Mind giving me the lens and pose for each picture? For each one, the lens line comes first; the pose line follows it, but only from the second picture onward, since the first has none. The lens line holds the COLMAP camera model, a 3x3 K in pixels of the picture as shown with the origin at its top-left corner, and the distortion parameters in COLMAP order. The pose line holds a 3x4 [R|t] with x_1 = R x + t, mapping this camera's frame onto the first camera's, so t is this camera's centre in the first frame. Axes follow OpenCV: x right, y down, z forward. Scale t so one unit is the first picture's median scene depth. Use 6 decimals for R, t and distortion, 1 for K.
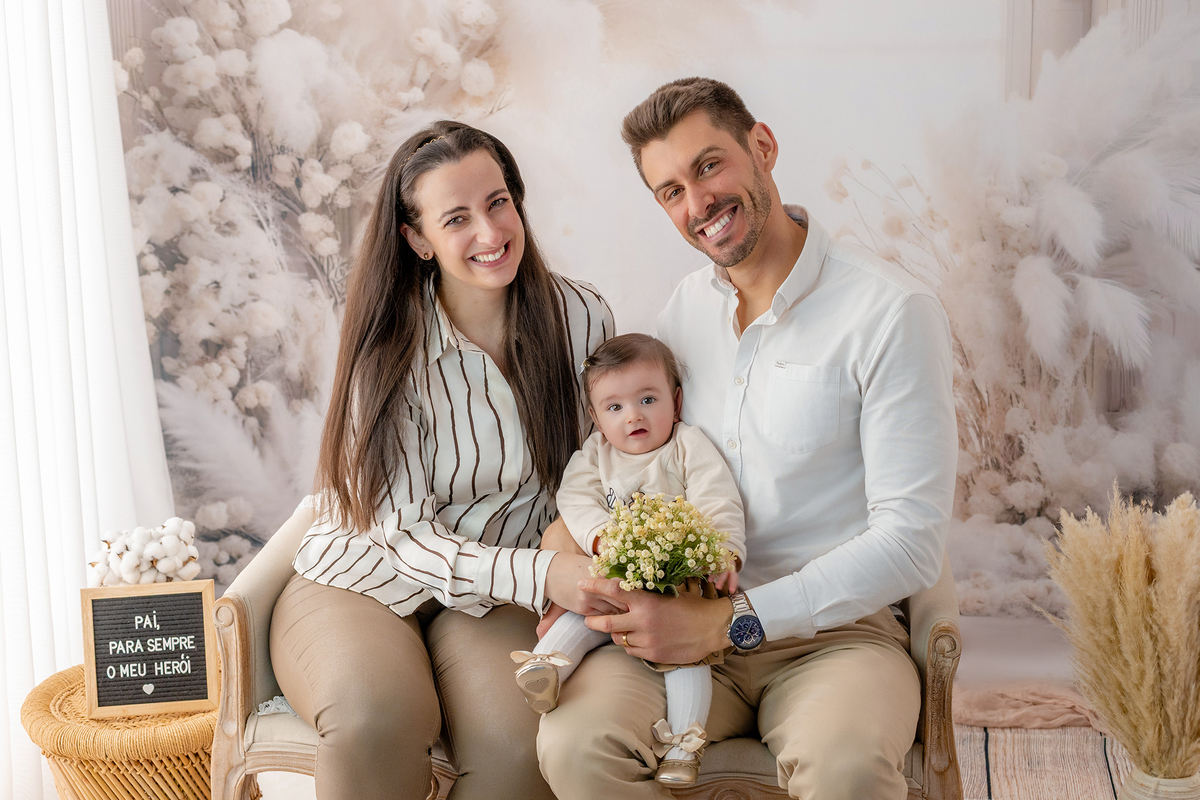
lens RADIAL K [[1762.1, 0, 600.0], [0, 1762.1, 400.0], [0, 0, 1]] dist [0.011533, -0.121889]
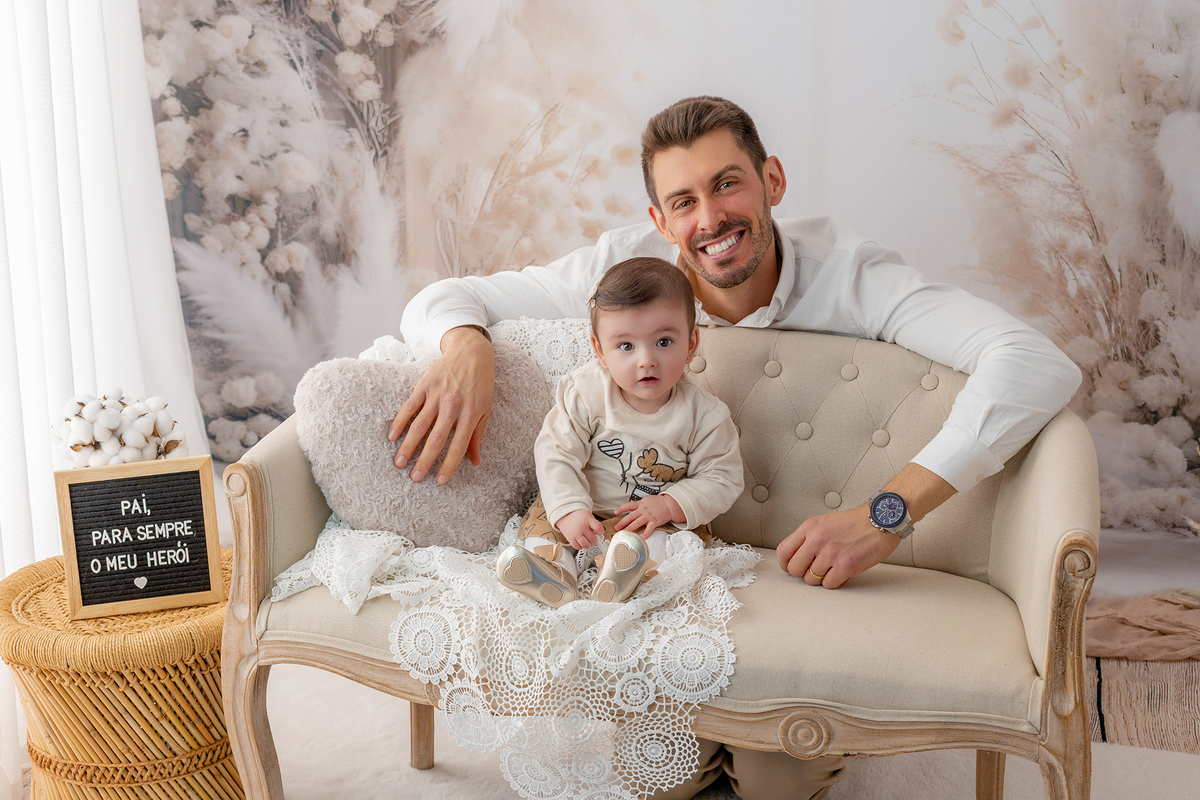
lens RADIAL K [[1762.1, 0, 600.0], [0, 1762.1, 400.0], [0, 0, 1]] dist [0.011533, -0.121889]
pose [[0.998275, 0.025098, -0.053071, 0.012432], [-0.021808, 0.997857, 0.061693, 0.010563], [0.054505, -0.060429, 0.996683, 0.116960]]
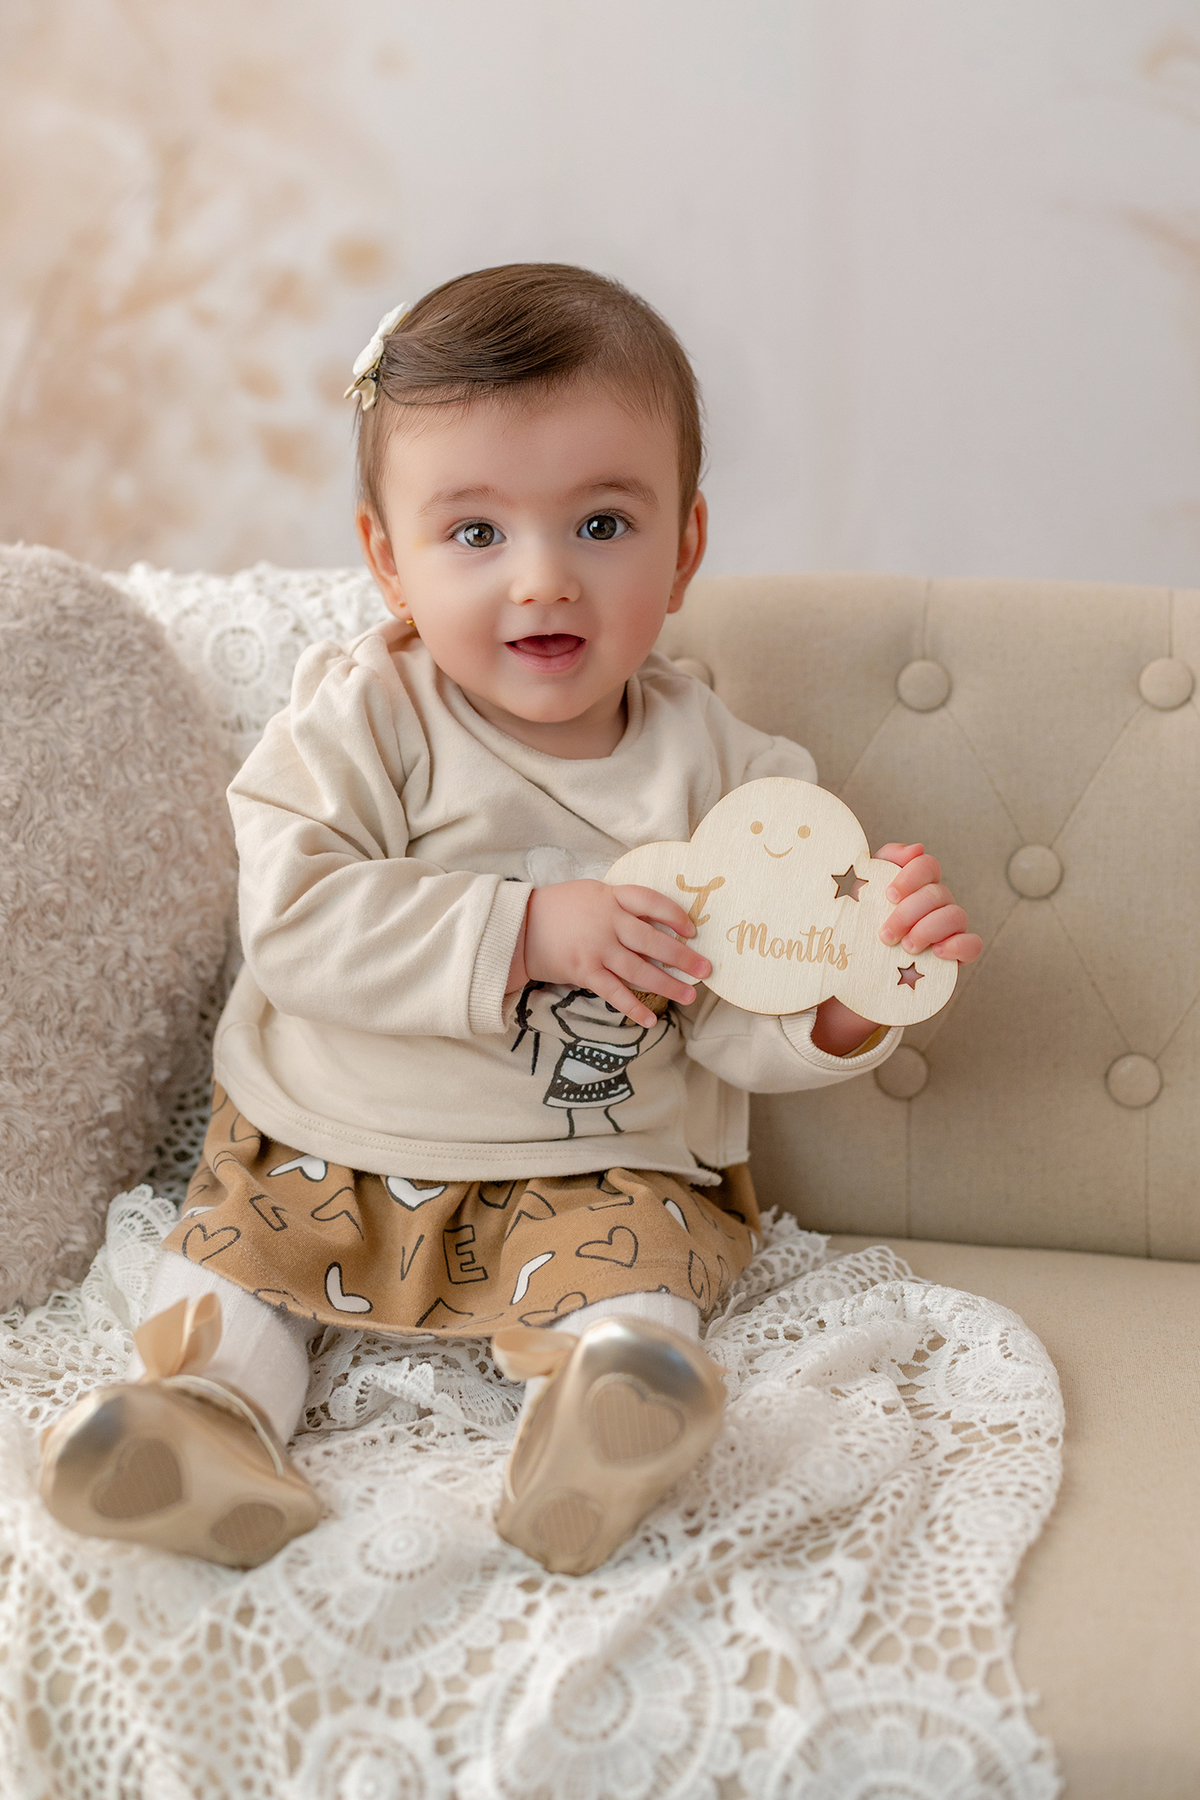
lens RADIAL K [[2676.3, 0, 607.0], [0, 2676.3, 899.8], [0, 0, 1]] dist [-0.063946, -0.060657]
pose [[0.996279, -0.017268, 0.084439, -0.022487], [0.013830, 0.999058, 0.041134, 0.050331], [-0.085069, -0.039813, 0.995579, 0.446817]]
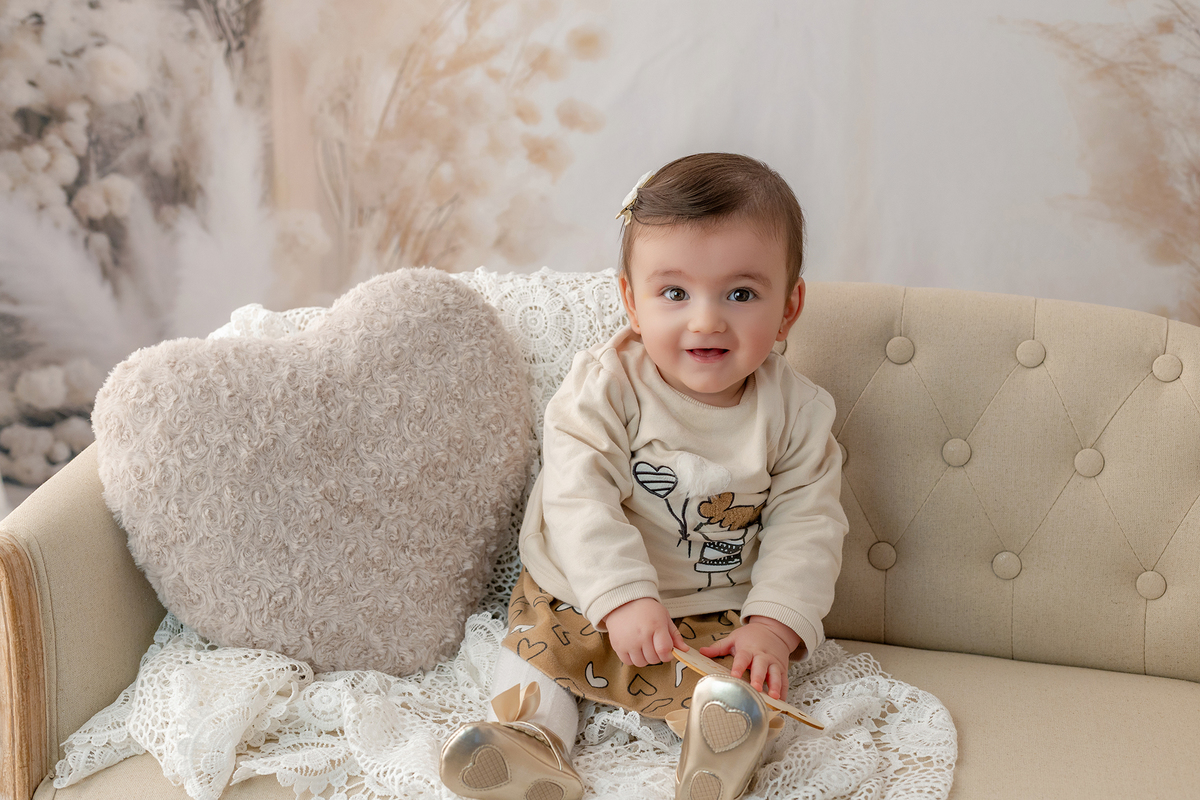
lens RADIAL K [[1762.1, 0, 600.0], [0, 1762.1, 400.0], [0, 0, 1]] dist [0.011533, -0.121889]
pose [[0.999622, 0.007391, 0.026498, -0.034816], [-0.009446, 0.996885, 0.078299, 0.018743], [-0.025837, -0.078520, 0.996578, 0.369865]]
